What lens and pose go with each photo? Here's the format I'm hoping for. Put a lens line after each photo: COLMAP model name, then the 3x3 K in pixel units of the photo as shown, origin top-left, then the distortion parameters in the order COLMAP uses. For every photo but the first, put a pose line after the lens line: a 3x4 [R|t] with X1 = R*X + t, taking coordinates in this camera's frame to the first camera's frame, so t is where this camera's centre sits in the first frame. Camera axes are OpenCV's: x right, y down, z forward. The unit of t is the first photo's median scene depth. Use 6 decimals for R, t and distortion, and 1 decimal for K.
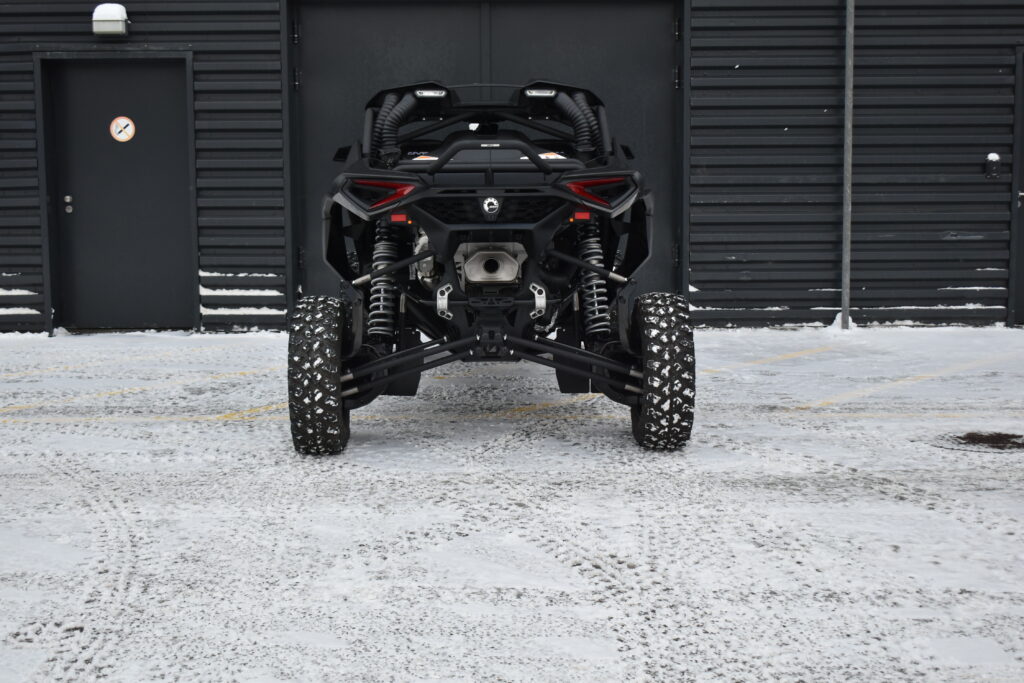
lens RADIAL K [[1288.2, 0, 506.4], [0, 1288.2, 338.6], [0, 0, 1]] dist [-0.023008, 0.000000]
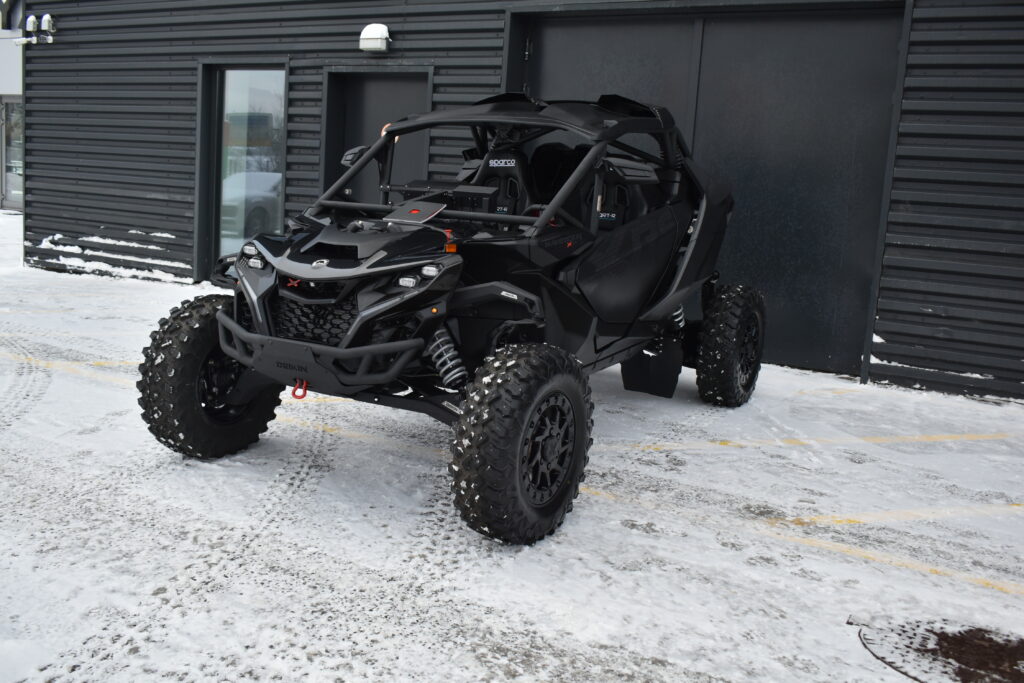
lens RADIAL K [[979.1, 0, 509.8], [0, 979.1, 344.3], [0, 0, 1]] dist [-0.030933, 0.000000]
pose [[0.863985, 0.140806, -0.483429, 0.252783], [-0.129078, 0.989957, 0.057651, -0.041536], [0.486692, 0.012590, 0.873483, 0.291209]]
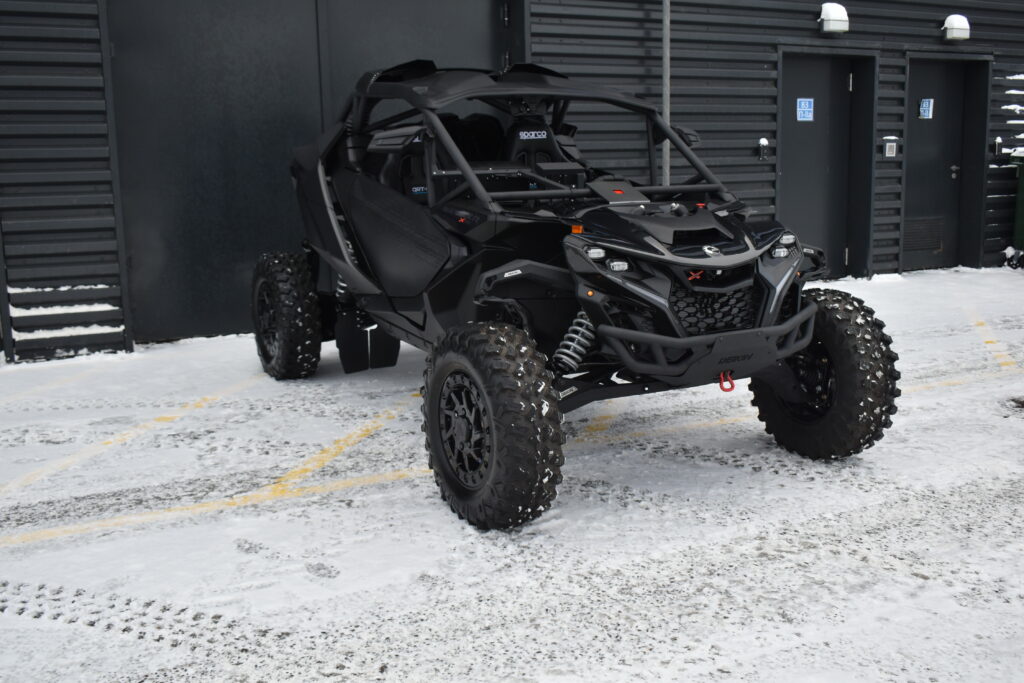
lens RADIAL K [[1040.8, 0, 516.6], [0, 1040.8, 344.1], [0, 0, 1]] dist [-0.030715, 0.000000]
pose [[0.876944, -0.093685, 0.471374, -0.269512], [0.071460, 0.995331, 0.064876, -0.036530], [-0.475251, -0.023208, 0.879544, 0.278166]]
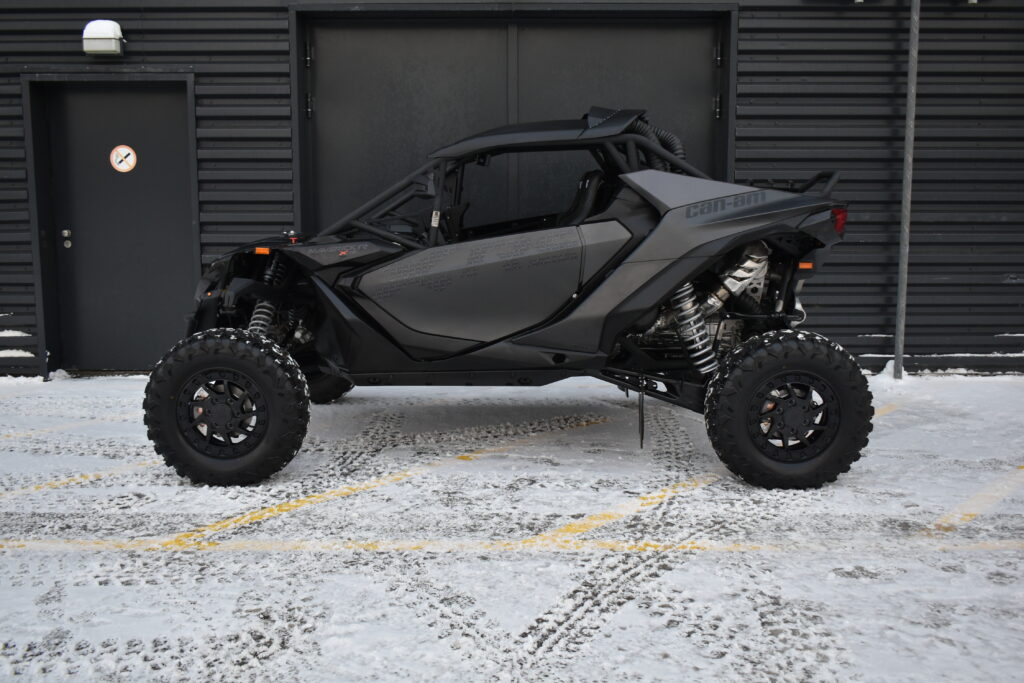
lens RADIAL K [[958.3, 0, 515.1], [0, 958.3, 341.4], [0, 0, 1]] dist [-0.029833, 0.000000]
pose [[0.999953, 0.004756, 0.008449, -0.019744], [-0.004890, 0.999861, 0.015918, -0.043900], [-0.008373, -0.015959, 0.999838, 0.311619]]
